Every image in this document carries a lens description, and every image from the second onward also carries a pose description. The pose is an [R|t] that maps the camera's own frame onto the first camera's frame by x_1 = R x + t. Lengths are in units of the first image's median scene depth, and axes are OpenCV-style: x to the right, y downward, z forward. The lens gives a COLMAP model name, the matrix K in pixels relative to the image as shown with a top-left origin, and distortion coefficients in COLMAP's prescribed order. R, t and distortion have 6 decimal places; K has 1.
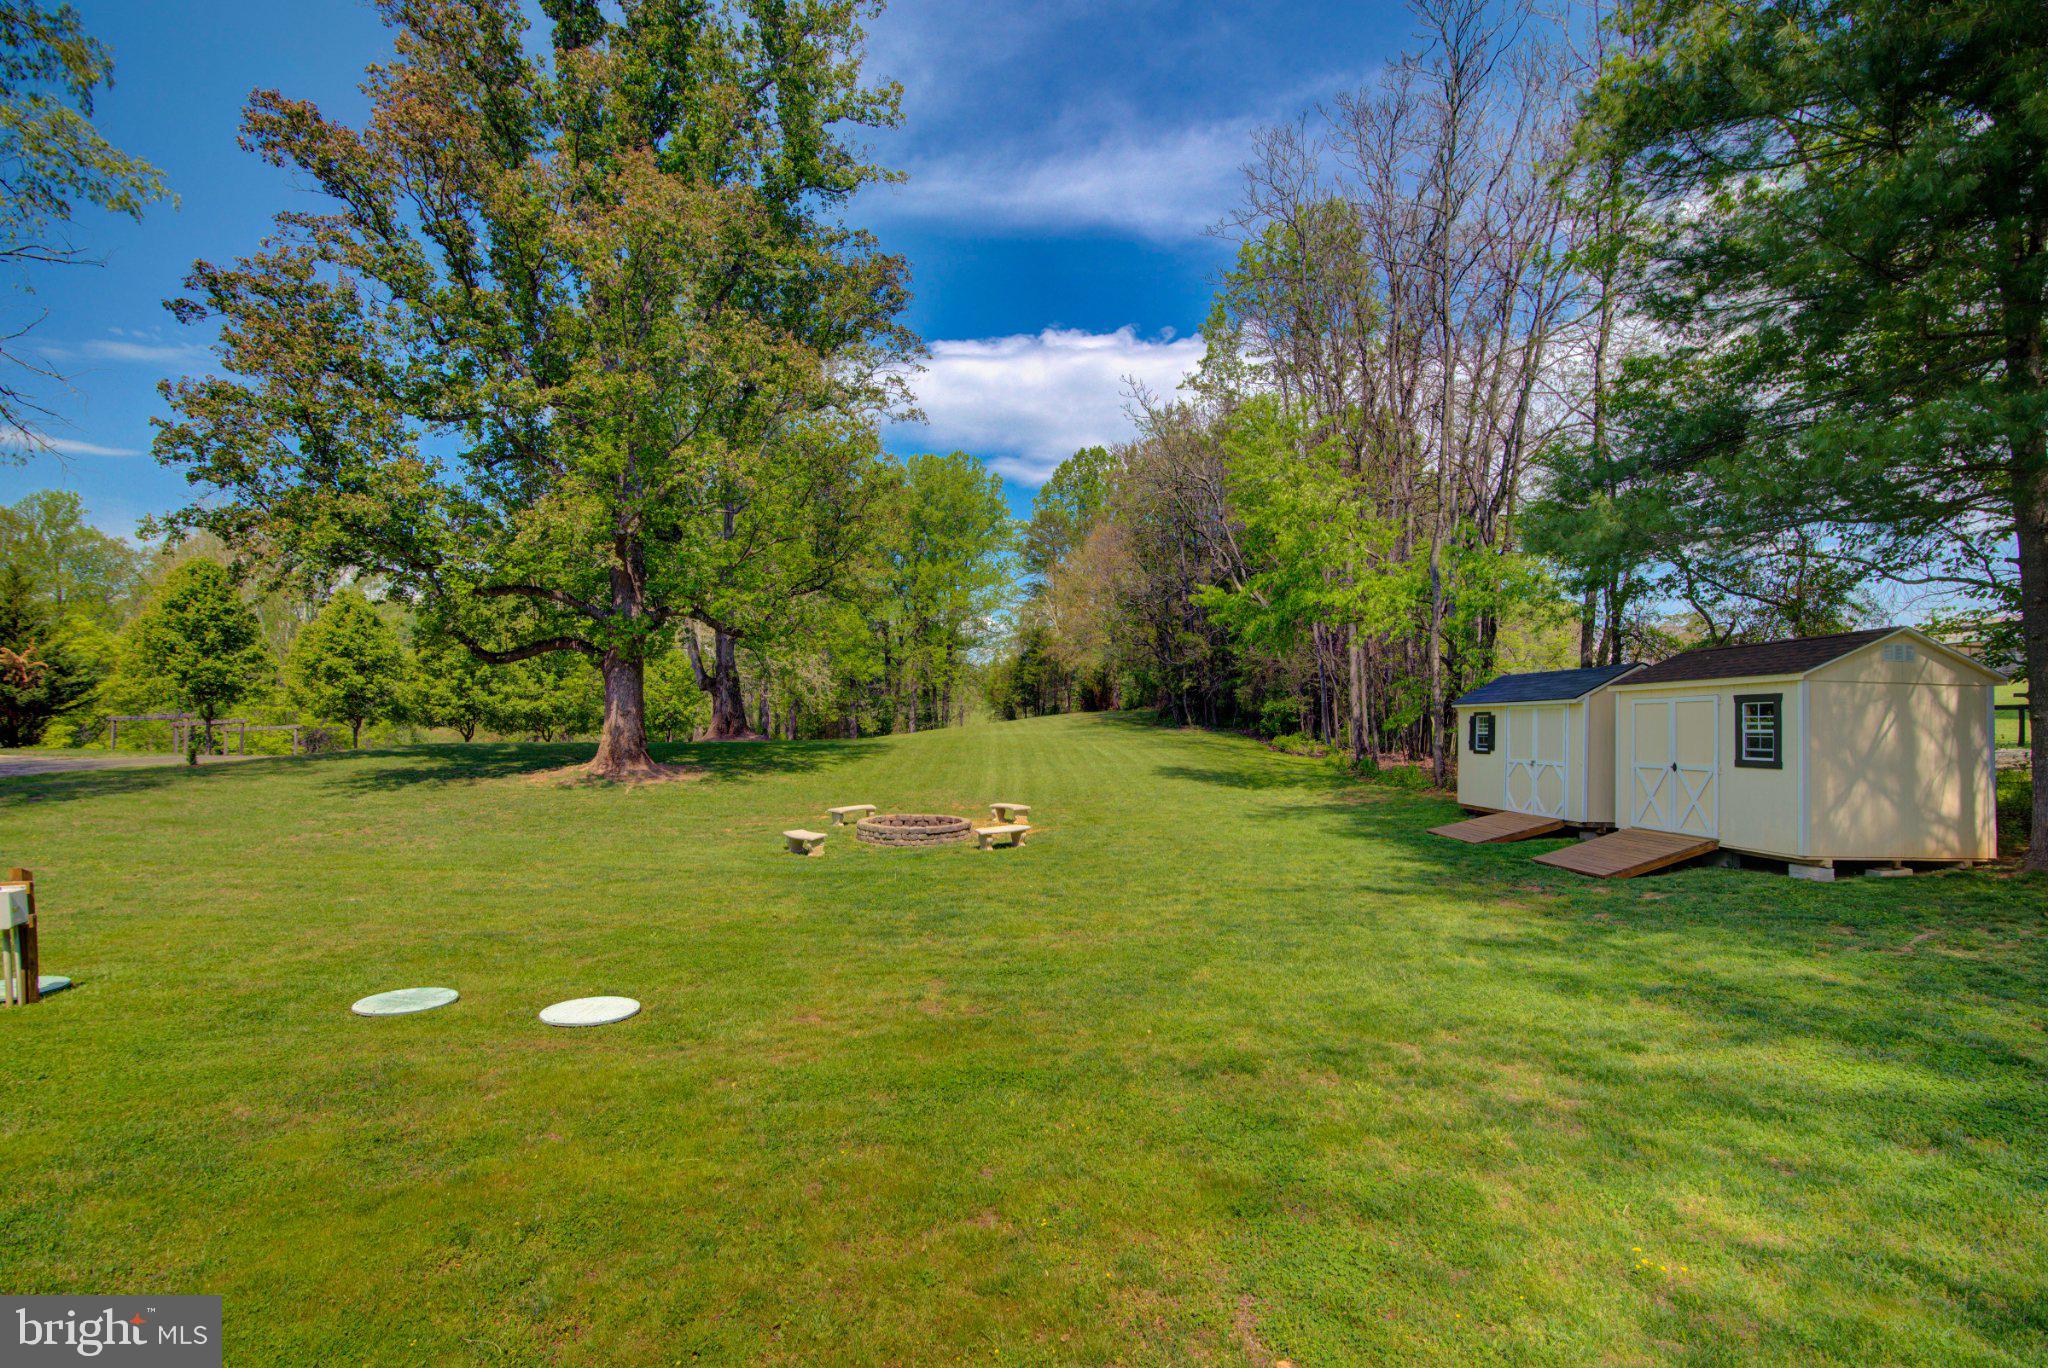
lens RADIAL K [[932.2, 0, 1025.4], [0, 932.2, 693.5], [0, 0, 1]] dist [-0.019687, 0.002063]
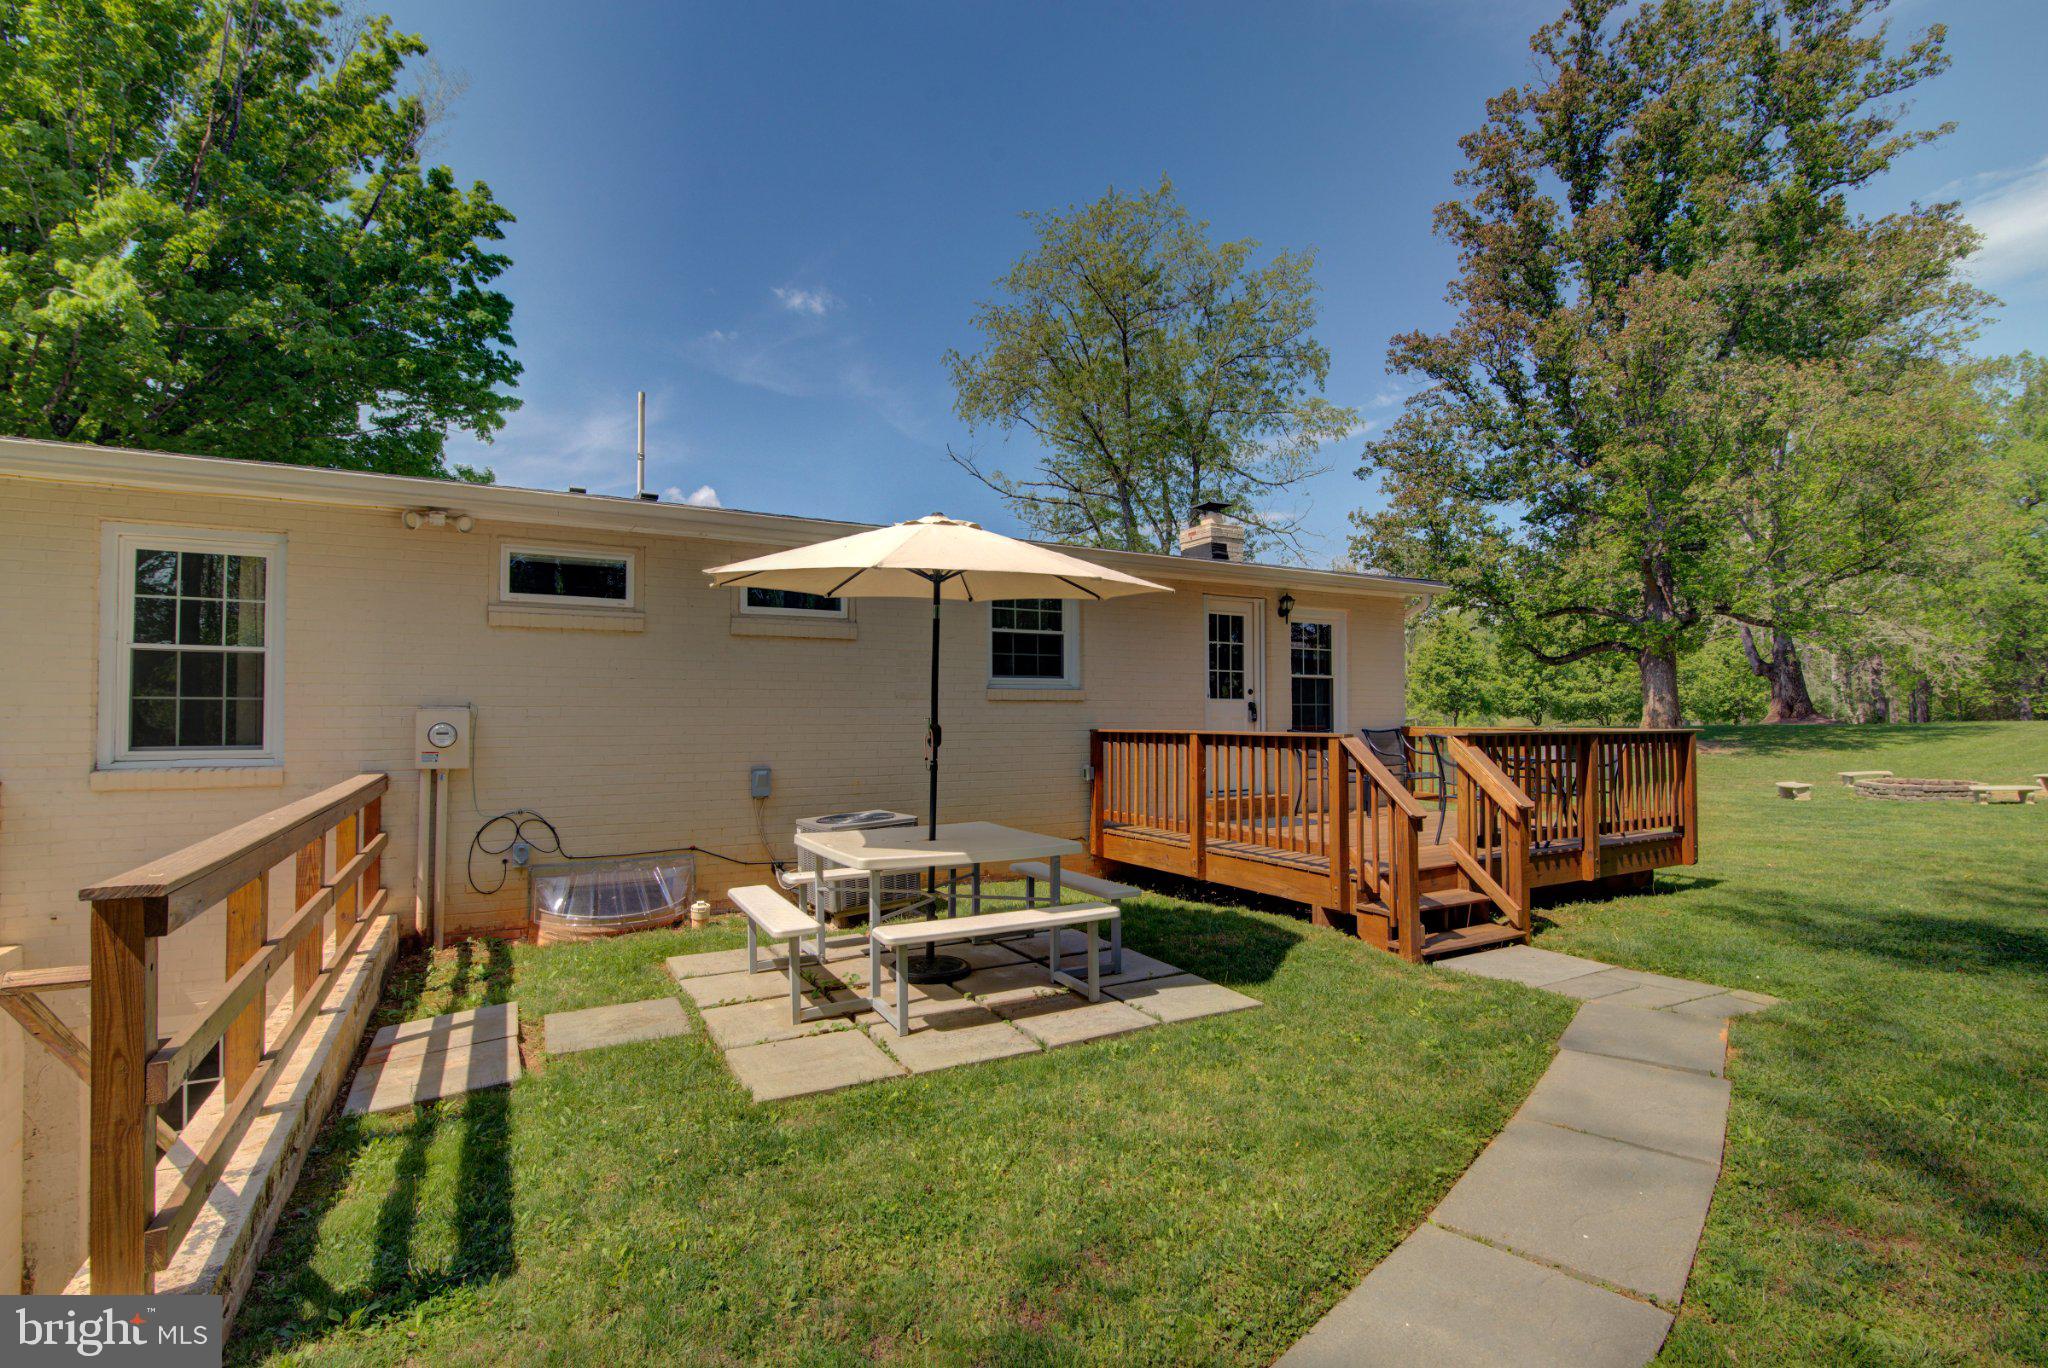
lens RADIAL K [[932.2, 0, 1020.5], [0, 932.2, 695.9], [0, 0, 1]] dist [-0.019687, 0.002063]
pose [[0.499928, -0.034340, -0.865386, 0.228636], [0.042245, 0.998991, -0.015237, -0.000287], [0.865036, -0.028940, 0.500874, -0.392928]]
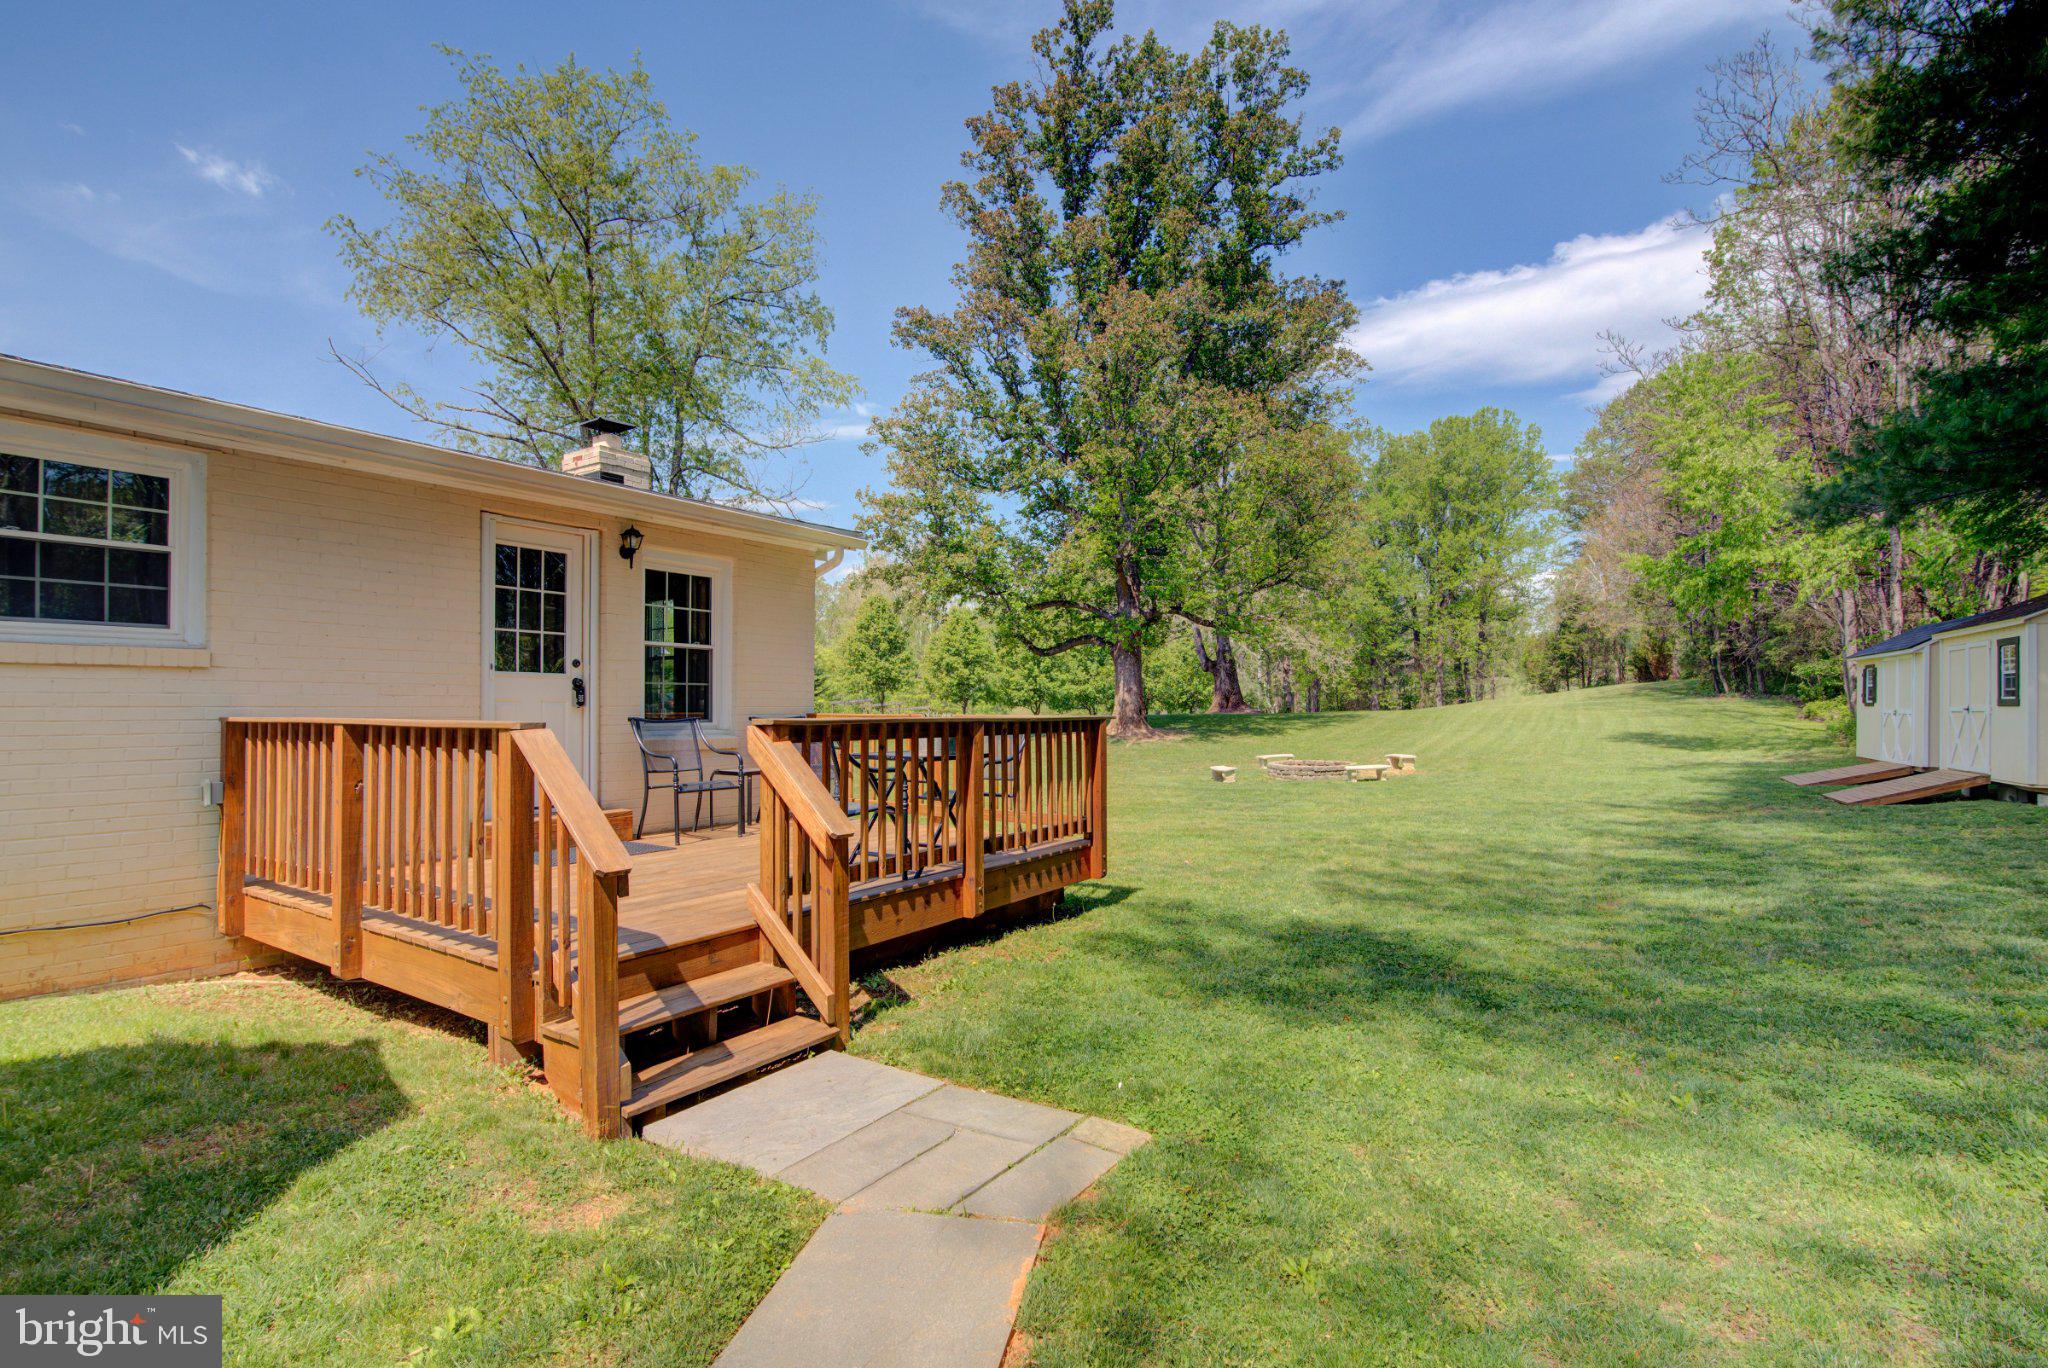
lens RADIAL K [[932.2, 0, 1023.4], [0, 932.2, 694.7], [0, 0, 1]] dist [-0.019687, 0.002063]
pose [[0.840319, -0.020103, -0.541719, 0.183630], [0.031682, 0.999425, 0.012057, 0.008186], [0.541166, -0.027295, 0.840473, -0.230839]]
